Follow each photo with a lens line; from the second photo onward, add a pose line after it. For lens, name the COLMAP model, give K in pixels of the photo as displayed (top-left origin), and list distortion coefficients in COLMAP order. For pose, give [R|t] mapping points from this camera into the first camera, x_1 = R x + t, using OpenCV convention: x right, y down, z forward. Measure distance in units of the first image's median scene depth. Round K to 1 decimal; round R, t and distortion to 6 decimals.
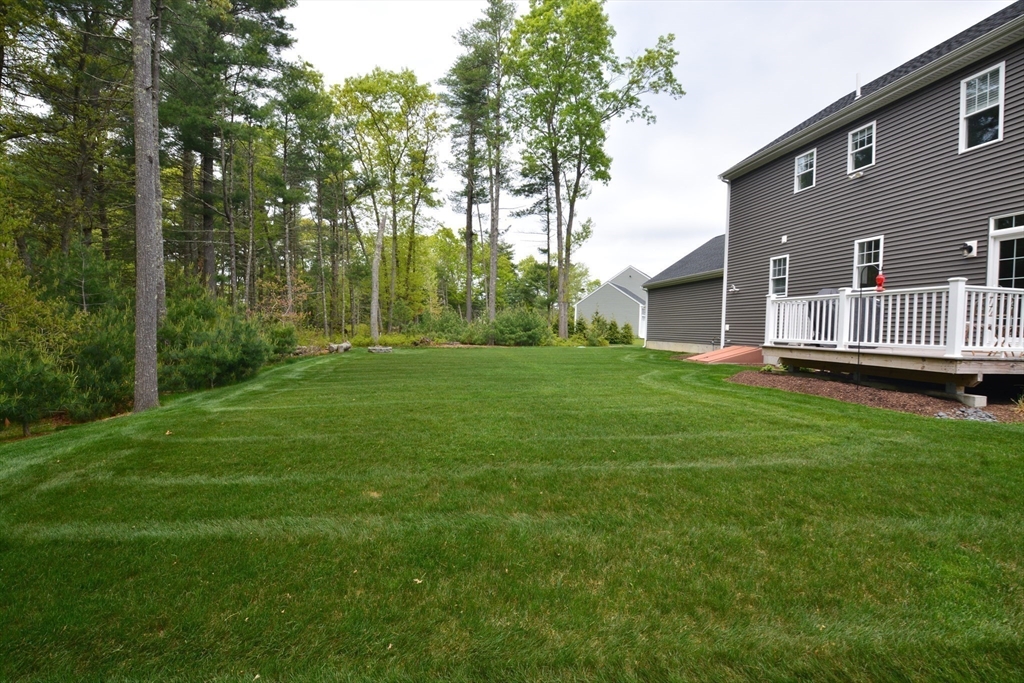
lens RADIAL K [[455.5, 0, 512.0], [0, 455.5, 341.5], [0, 0, 1]] dist [0.000481, -0.013585]
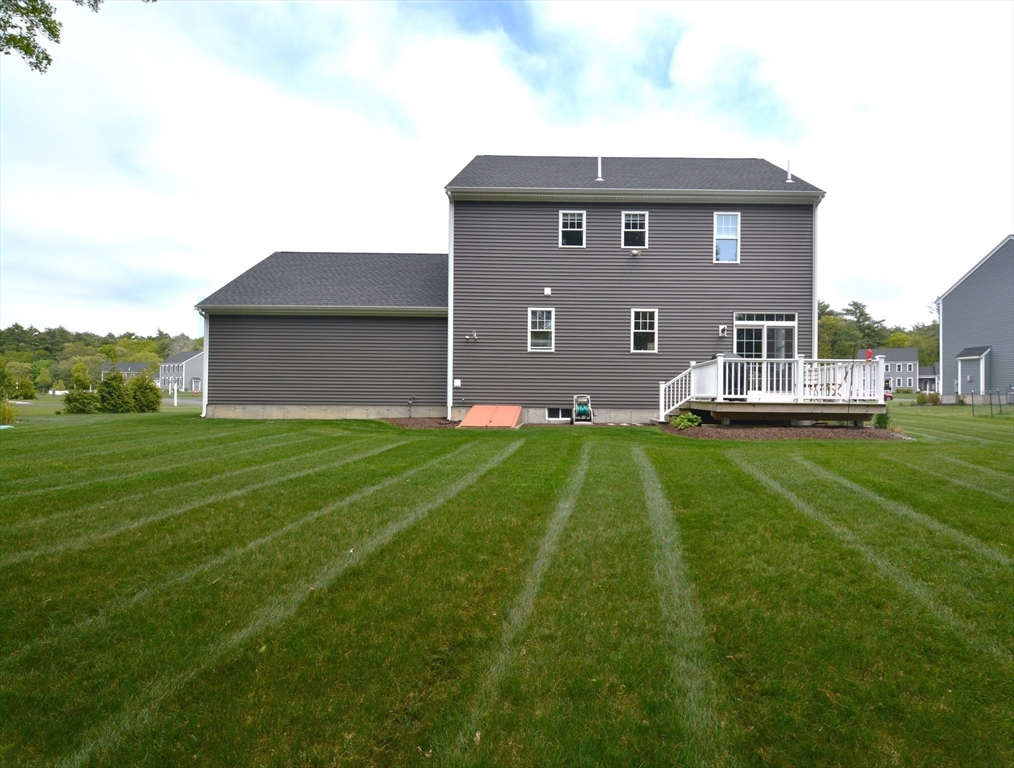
lens RADIAL K [[353.8, 0, 507.5], [0, 353.8, 399.2], [0, 0, 1]] dist [0.015919, 0.000010]
pose [[0.129045, -0.047865, 0.990483, -0.204418], [0.028838, 0.998593, 0.044499, -0.038832], [-0.991219, 0.022821, 0.130244, 1.202288]]
